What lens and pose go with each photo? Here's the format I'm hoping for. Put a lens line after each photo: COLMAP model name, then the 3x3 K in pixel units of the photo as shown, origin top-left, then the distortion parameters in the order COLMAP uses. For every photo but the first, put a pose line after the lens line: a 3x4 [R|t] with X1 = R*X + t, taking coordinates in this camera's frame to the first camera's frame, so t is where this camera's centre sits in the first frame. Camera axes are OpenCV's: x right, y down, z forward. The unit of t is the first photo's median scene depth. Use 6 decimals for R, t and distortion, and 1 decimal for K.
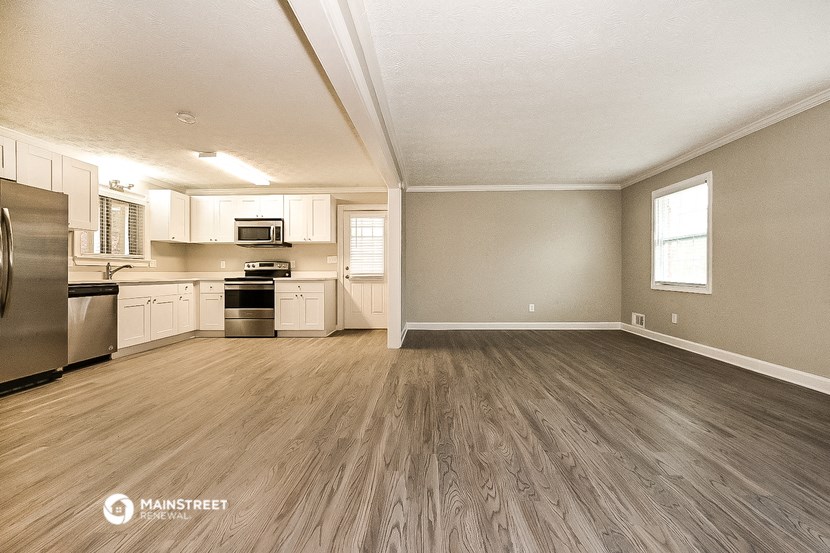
lens RADIAL K [[347.8, 0, 429.4], [0, 347.8, 275.5], [0, 0, 1]] dist [-0.001117, -0.000725]
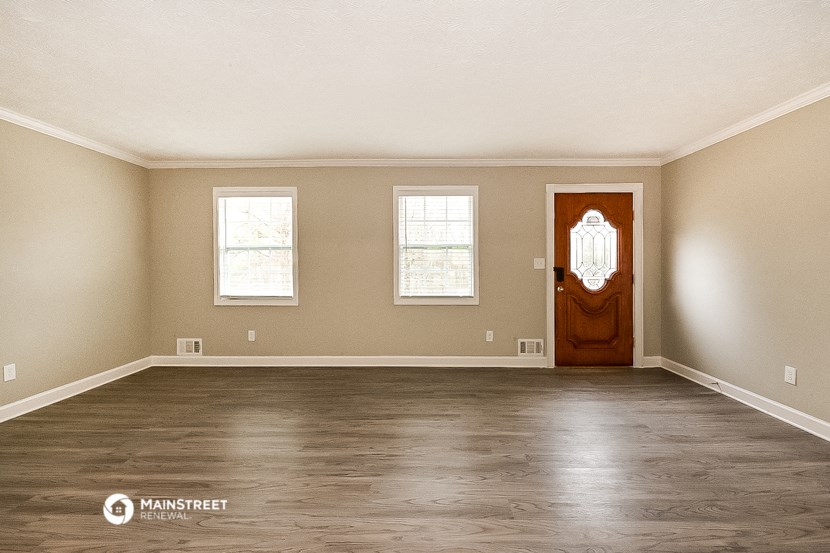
lens RADIAL K [[363.5, 0, 428.5], [0, 363.5, 275.5], [0, 0, 1]] dist [-0.007643, 0.000028]
pose [[-0.018583, -0.033673, 0.999260, -0.219933], [0.012374, 0.999348, 0.033906, -0.053554], [-0.999751, 0.012995, -0.018154, 0.494580]]
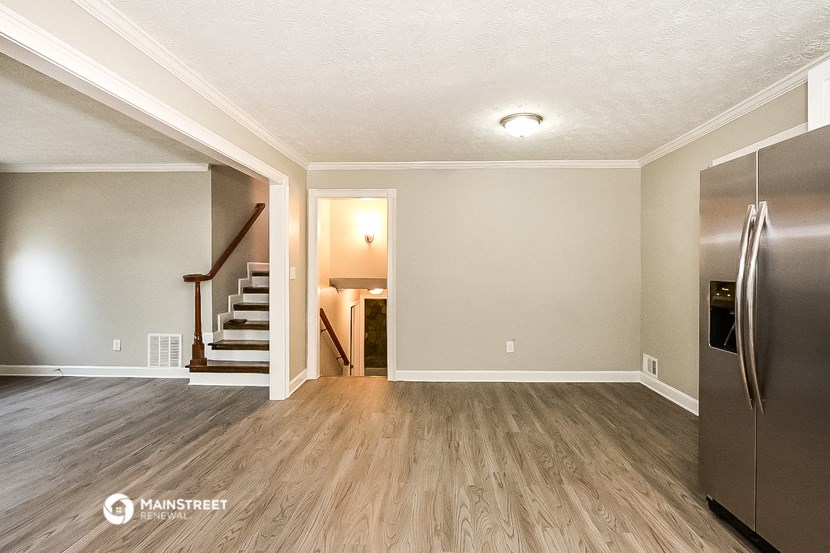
lens RADIAL K [[419.7, 0, 415.9], [0, 419.7, 268.3], [0, 0, 1]] dist [-0.011175, -0.002140]
pose [[-0.999924, -0.003159, 0.011916, -0.393469], [-0.003233, 0.999975, -0.006213, -0.049355], [-0.011896, -0.006251, -0.999910, 0.904397]]
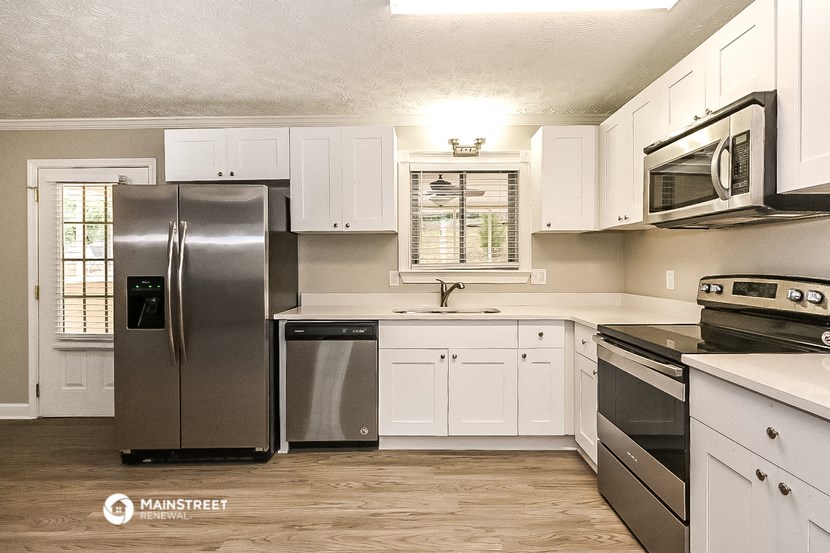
lens RADIAL K [[419.7, 0, 417.8], [0, 419.7, 265.6], [0, 0, 1]] dist [-0.011175, -0.002140]
pose [[0.007275, 0.008122, -0.999941, -0.166337], [-0.001381, 0.999966, 0.008112, -0.057570], [0.999973, 0.001322, 0.007286, 0.833131]]
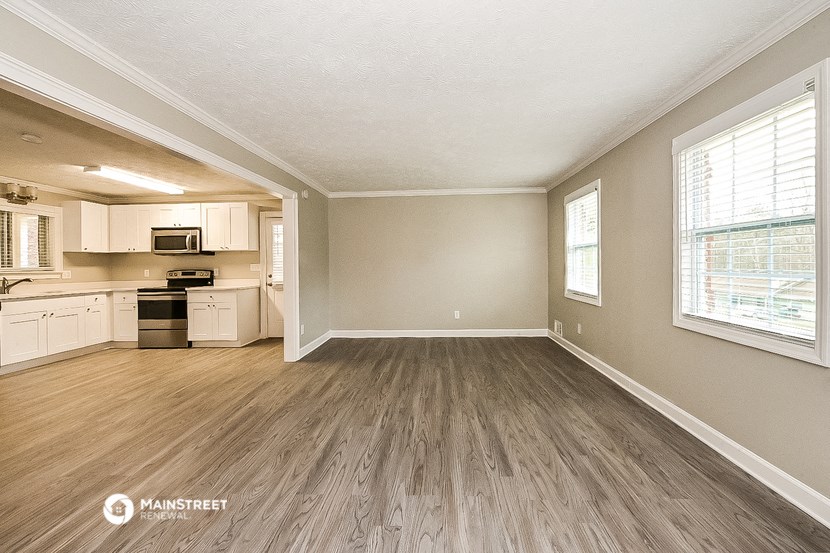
lens RADIAL K [[352.1, 0, 442.1], [0, 352.1, 265.7], [0, 0, 1]] dist [0.003293, -0.002265]
pose [[0.999749, -0.009998, -0.020054, 0.309036], [0.009941, 0.999946, -0.002965, -0.047878], [0.020082, 0.002765, 0.999795, 0.012145]]
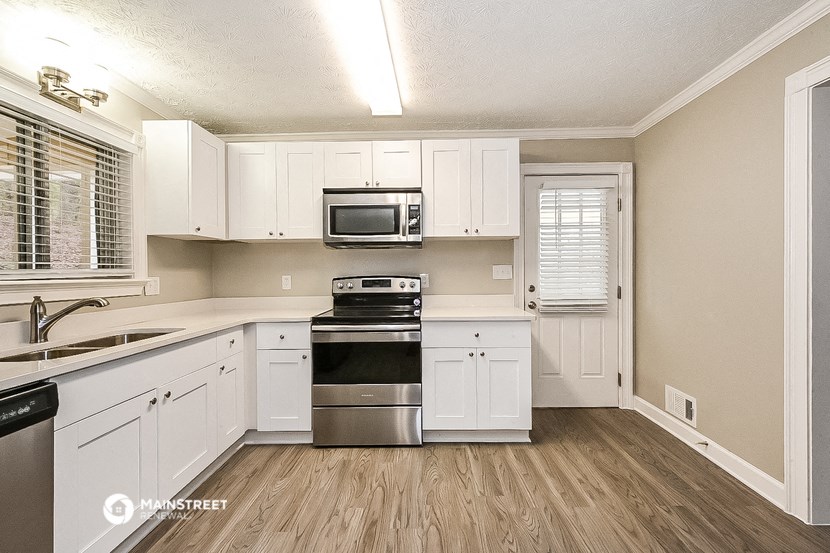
lens RADIAL K [[352.1, 0, 416.7], [0, 352.1, 277.0], [0, 0, 1]] dist [0.003293, -0.002265]
pose [[0.999921, -0.006653, 0.010662, -0.468747], [0.006556, 0.999937, 0.009100, -0.049639], [-0.010722, -0.009030, 0.999902, 0.552376]]
